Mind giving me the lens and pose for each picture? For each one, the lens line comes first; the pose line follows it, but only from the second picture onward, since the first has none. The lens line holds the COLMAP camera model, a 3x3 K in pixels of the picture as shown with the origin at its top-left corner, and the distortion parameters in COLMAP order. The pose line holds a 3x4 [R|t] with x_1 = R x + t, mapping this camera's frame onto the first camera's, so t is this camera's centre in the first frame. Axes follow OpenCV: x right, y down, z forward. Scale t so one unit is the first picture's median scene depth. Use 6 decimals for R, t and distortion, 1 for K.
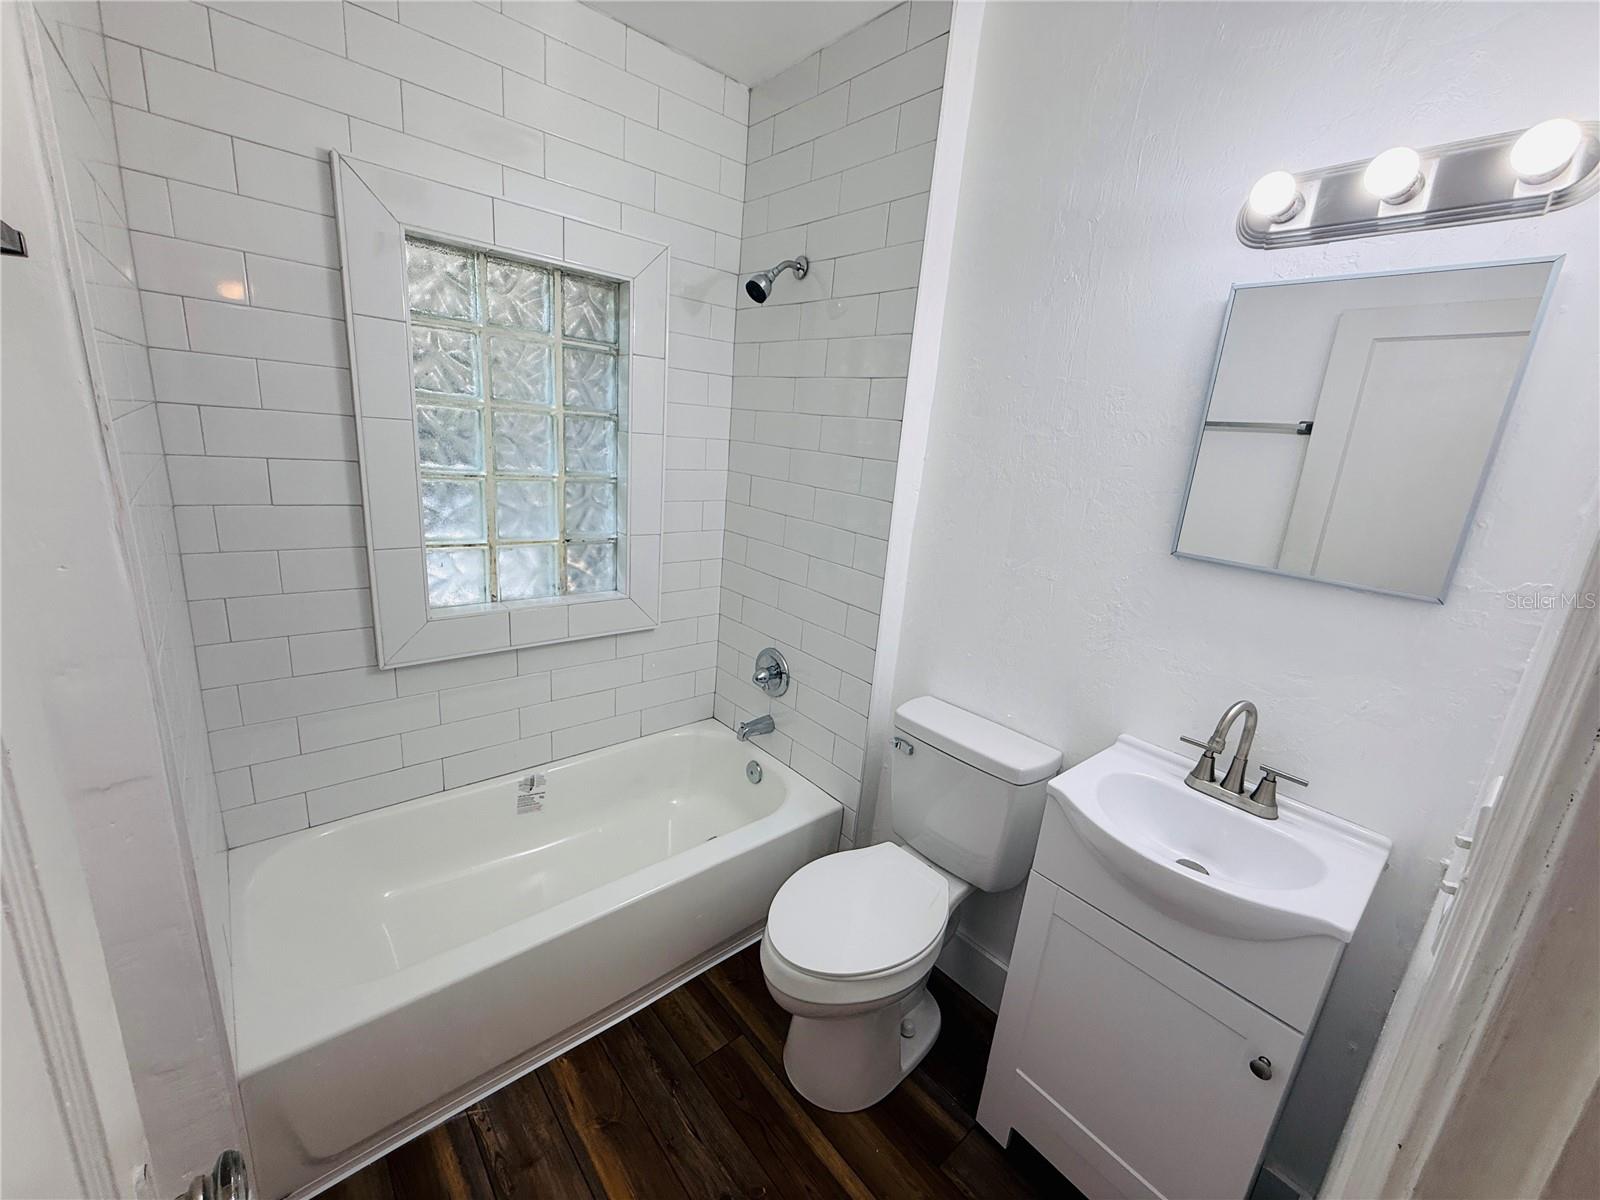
lens RADIAL K [[638.1, 0, 795.7], [0, 638.1, 597.8], [0, 0, 1]] dist [0.001562, -0.000102]
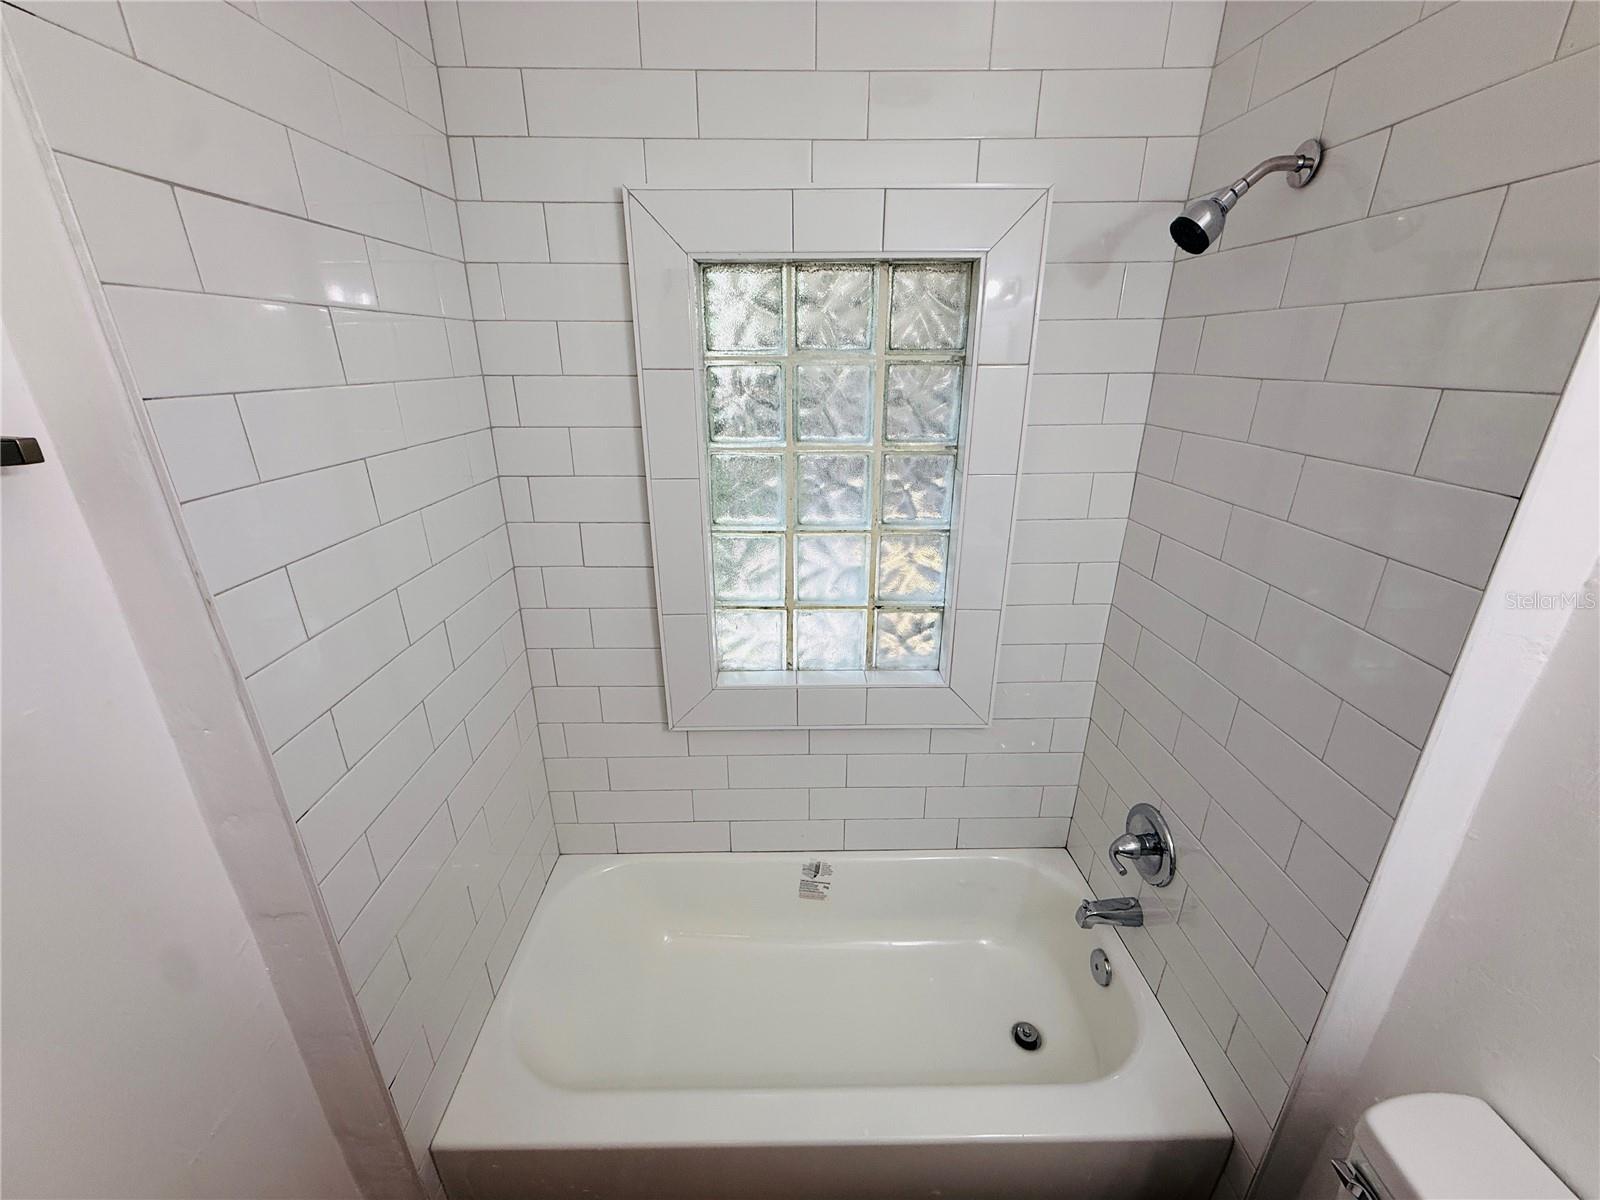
lens RADIAL K [[638.1, 0, 795.7], [0, 638.1, 597.8], [0, 0, 1]] dist [0.001562, -0.000102]
pose [[0.760820, 0.146397, -0.632235, 0.072796], [-0.100321, 0.989044, 0.108292, -0.189447], [0.641162, -0.018964, 0.767171, 0.340911]]
